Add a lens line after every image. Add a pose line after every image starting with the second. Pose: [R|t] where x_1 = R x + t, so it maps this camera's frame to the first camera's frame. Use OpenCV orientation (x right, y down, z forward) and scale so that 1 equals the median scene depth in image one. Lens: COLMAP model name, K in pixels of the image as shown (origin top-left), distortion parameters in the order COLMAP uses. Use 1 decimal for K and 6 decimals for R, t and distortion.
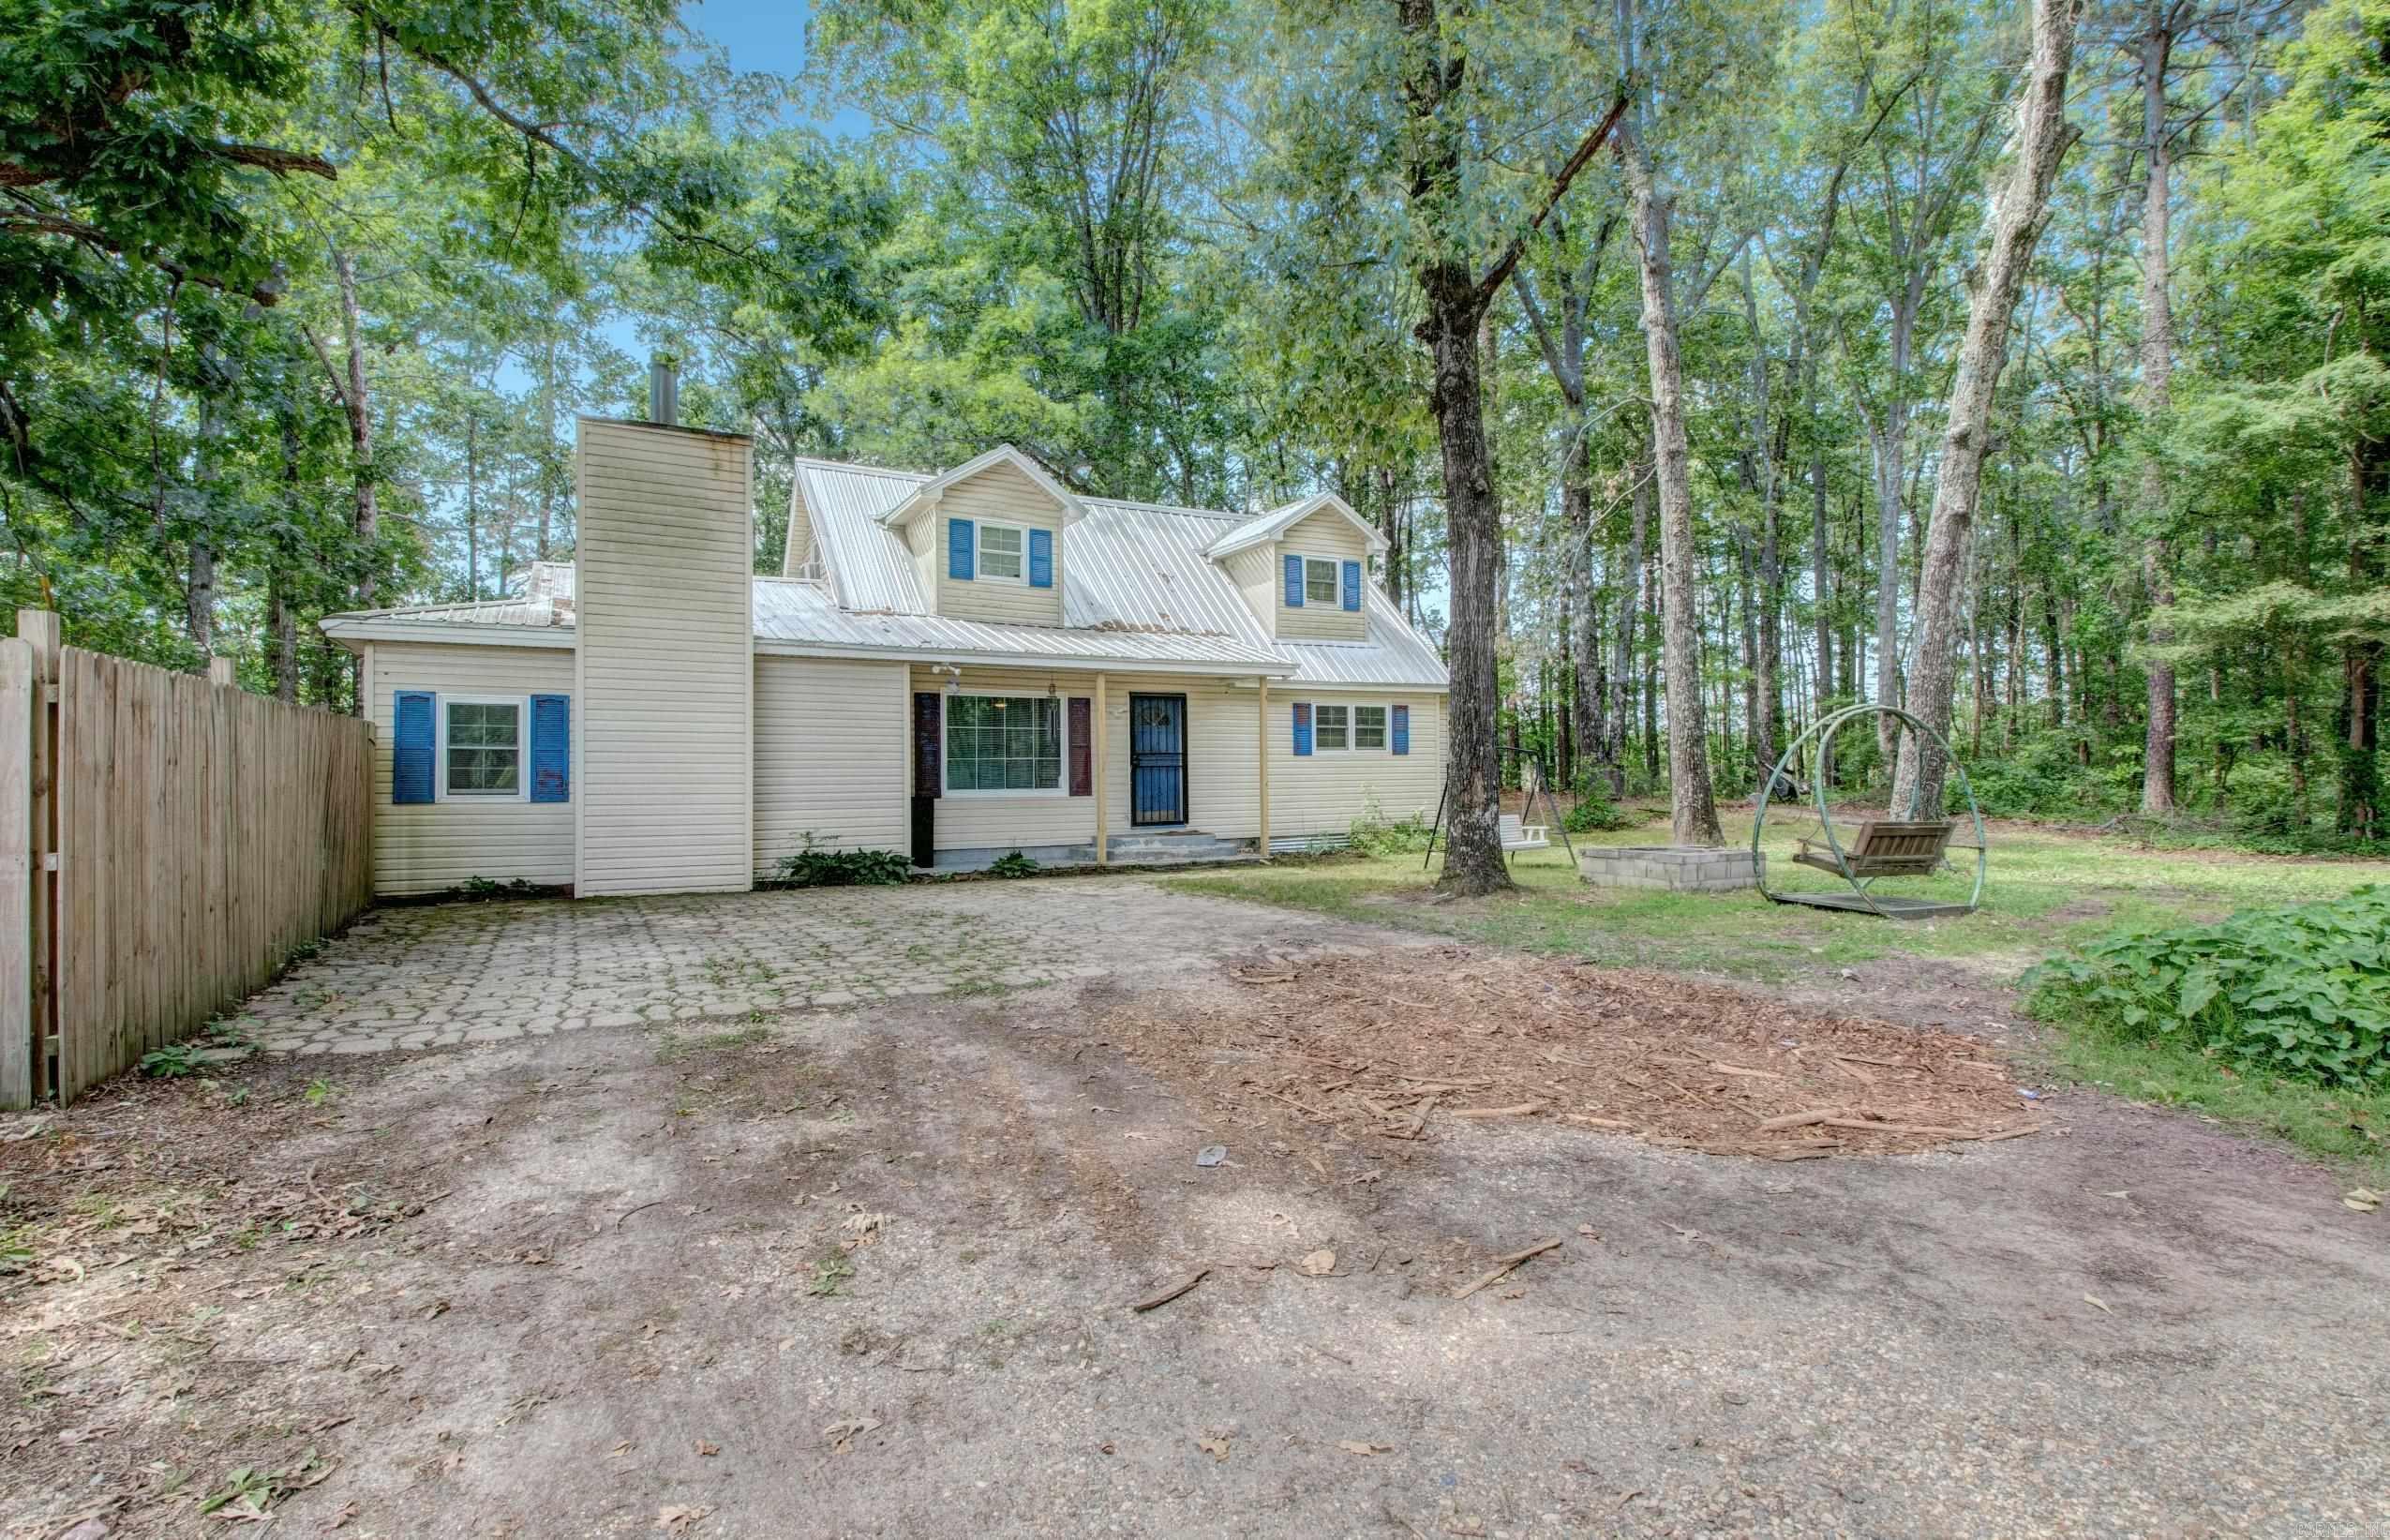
lens RADIAL K [[1125.4, 0, 1183.9], [0, 1125.4, 759.6], [0, 0, 1]] dist [0.029272, -0.042154]
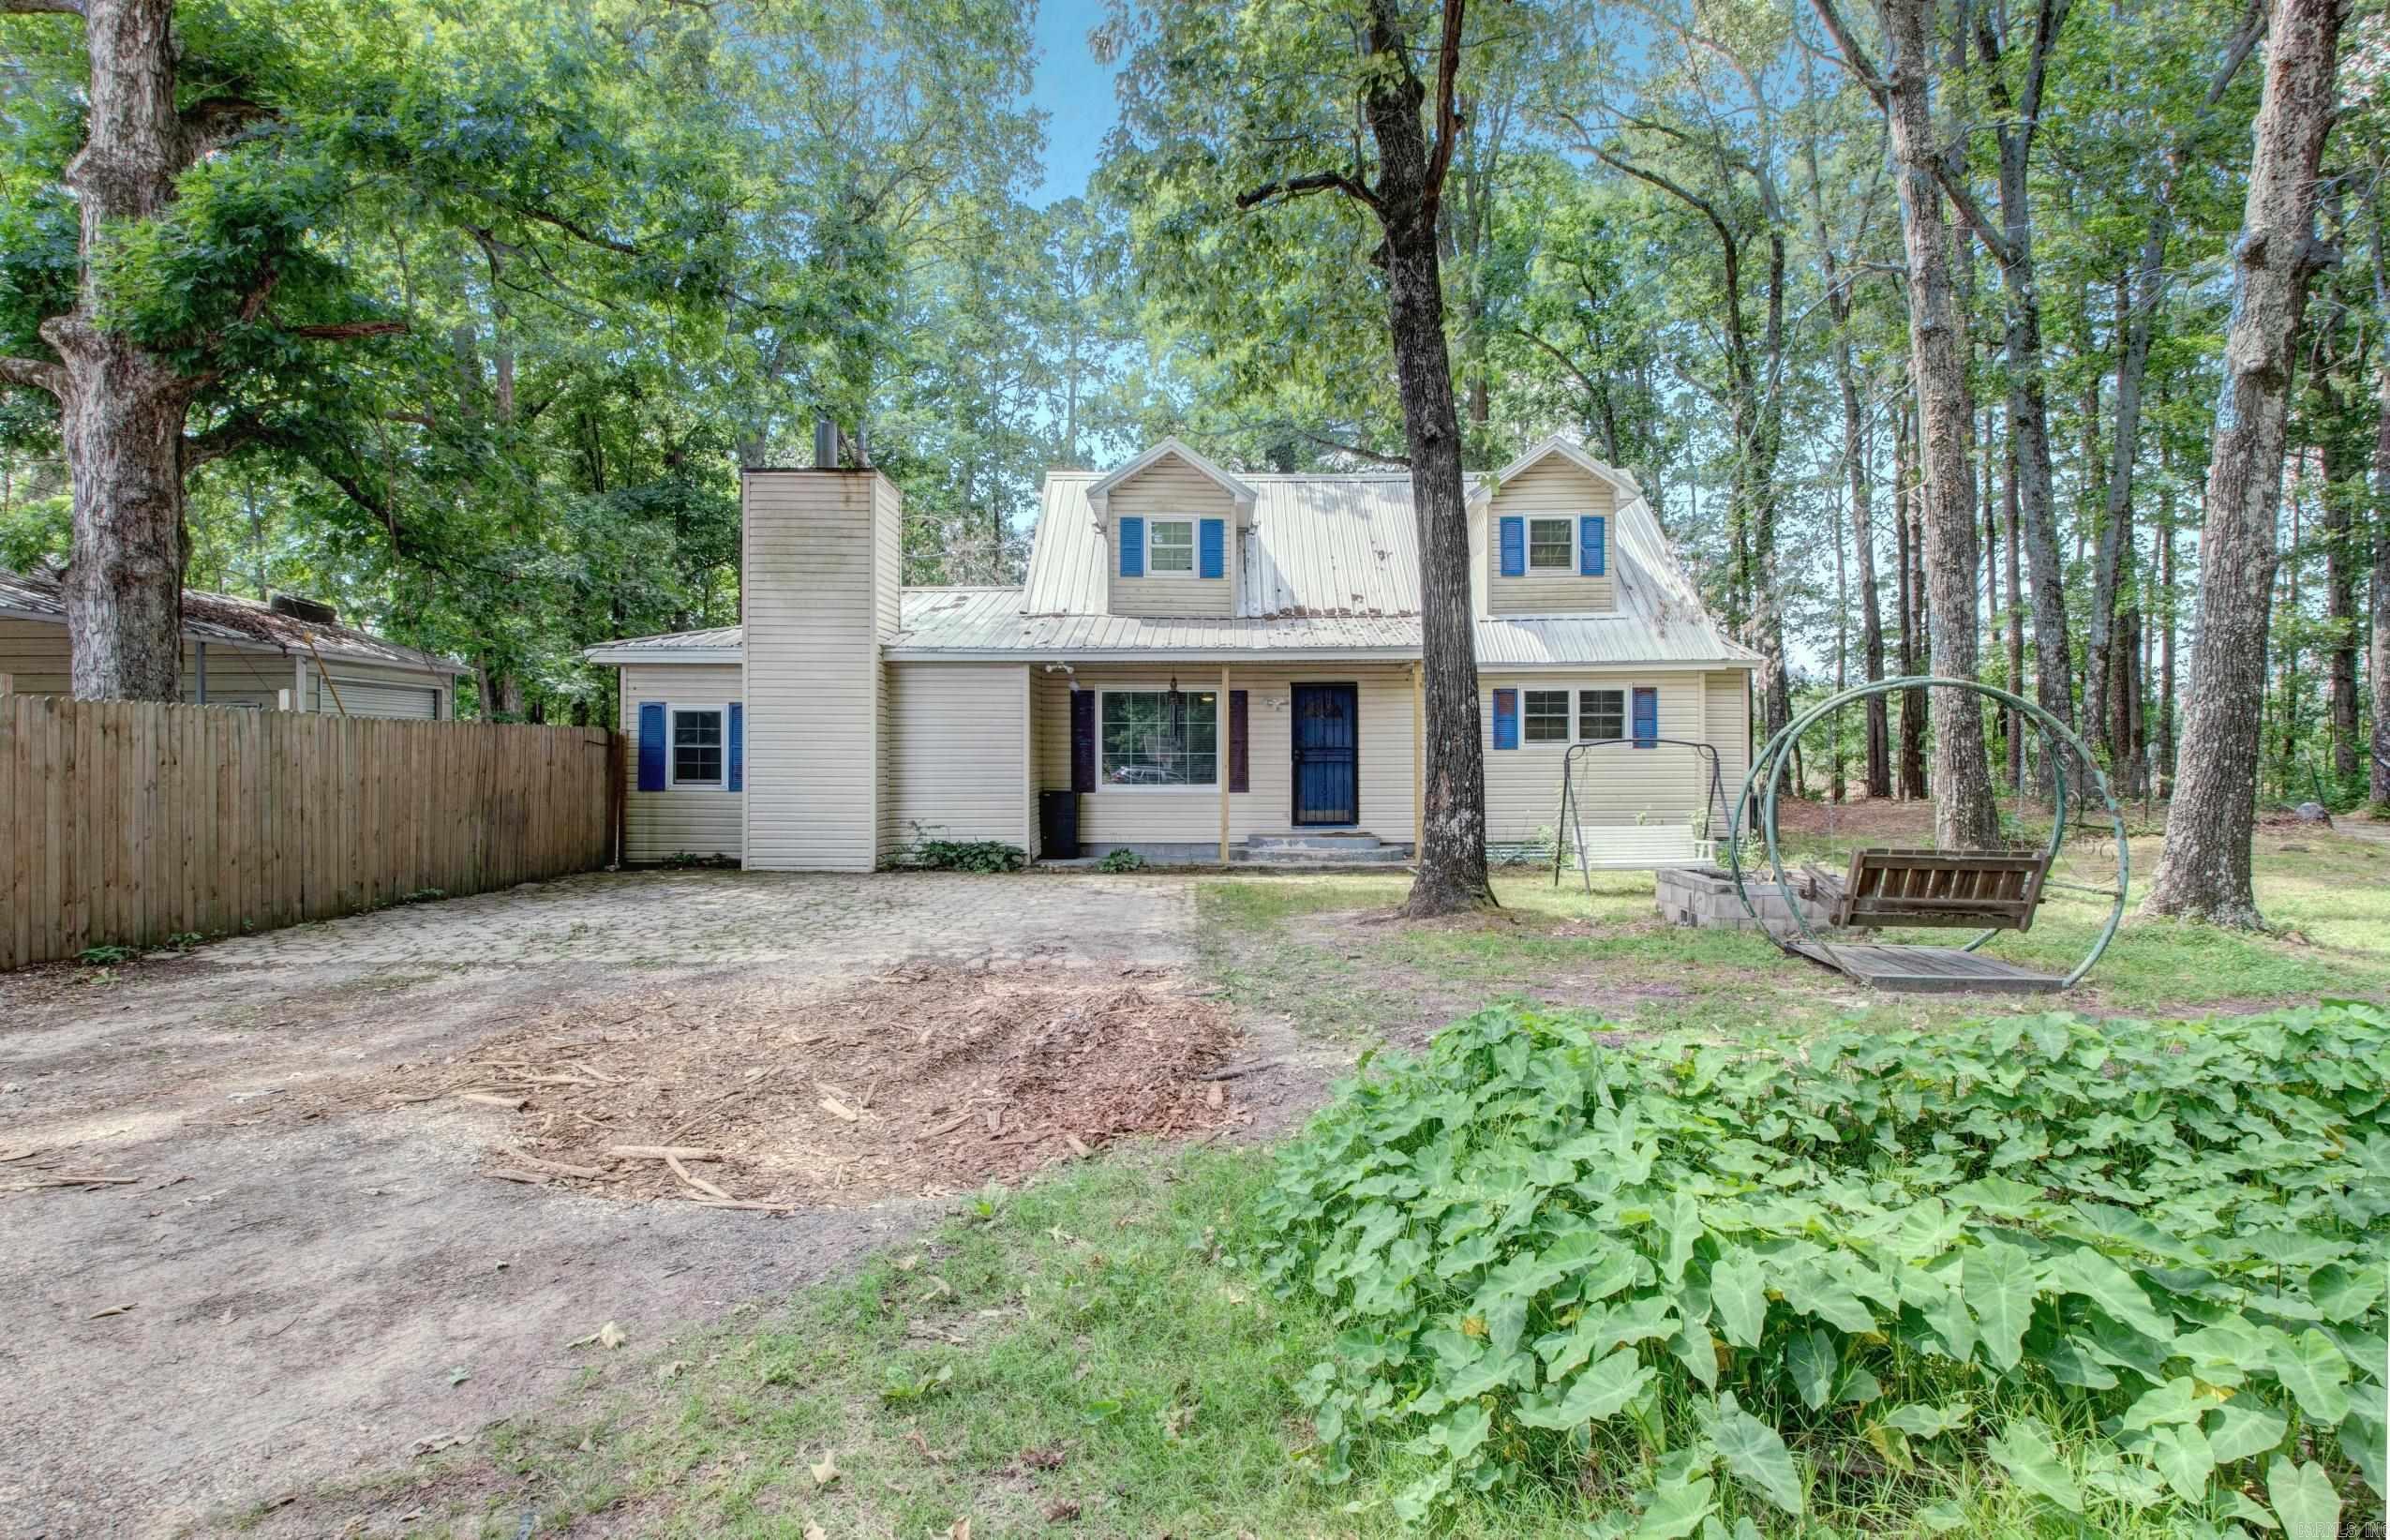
lens RADIAL K [[1185.9, 0, 1195.0], [0, 1185.9, 770.0], [0, 0, 1]] dist [0.012728, -0.025672]
pose [[0.872079, 0.006363, -0.489323, 0.377521], [0.001698, 0.999870, 0.016027, -0.003208], [0.489361, -0.014807, 0.871955, 0.097725]]
